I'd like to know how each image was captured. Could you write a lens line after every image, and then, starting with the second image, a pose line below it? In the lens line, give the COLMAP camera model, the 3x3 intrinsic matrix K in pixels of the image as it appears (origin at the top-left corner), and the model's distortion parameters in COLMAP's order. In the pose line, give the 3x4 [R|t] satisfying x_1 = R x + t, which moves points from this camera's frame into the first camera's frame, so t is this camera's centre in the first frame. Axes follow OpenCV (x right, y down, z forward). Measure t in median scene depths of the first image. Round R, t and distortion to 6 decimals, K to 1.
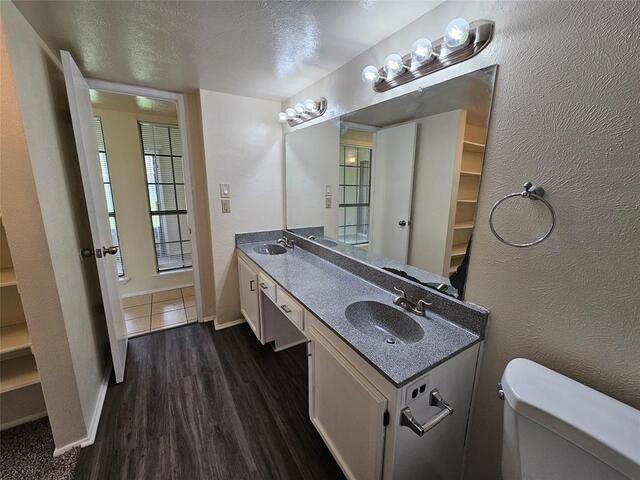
lens RADIAL K [[262.8, 0, 325.1], [0, 262.8, 242.8], [0, 0, 1]] dist [0.002549, -0.000058]
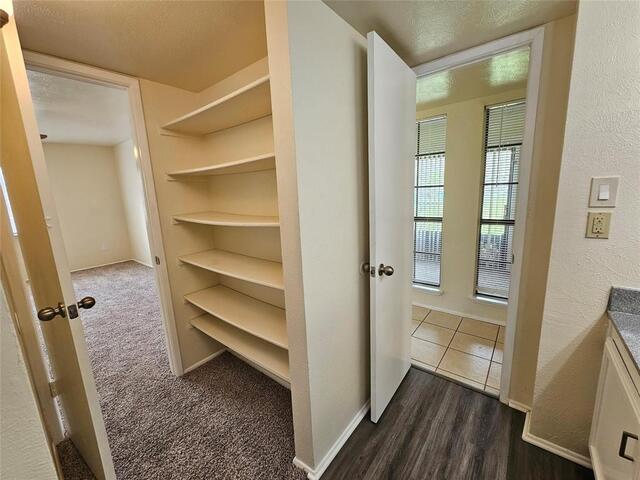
lens RADIAL K [[262.8, 0, 321.9], [0, 262.8, 238.2], [0, 0, 1]] dist [0.002549, -0.000058]
pose [[0.334995, 0.140163, -0.931736, -0.098526], [-0.153290, 0.983806, 0.092882, -0.084858], [0.929667, 0.111711, 0.351056, 0.376077]]
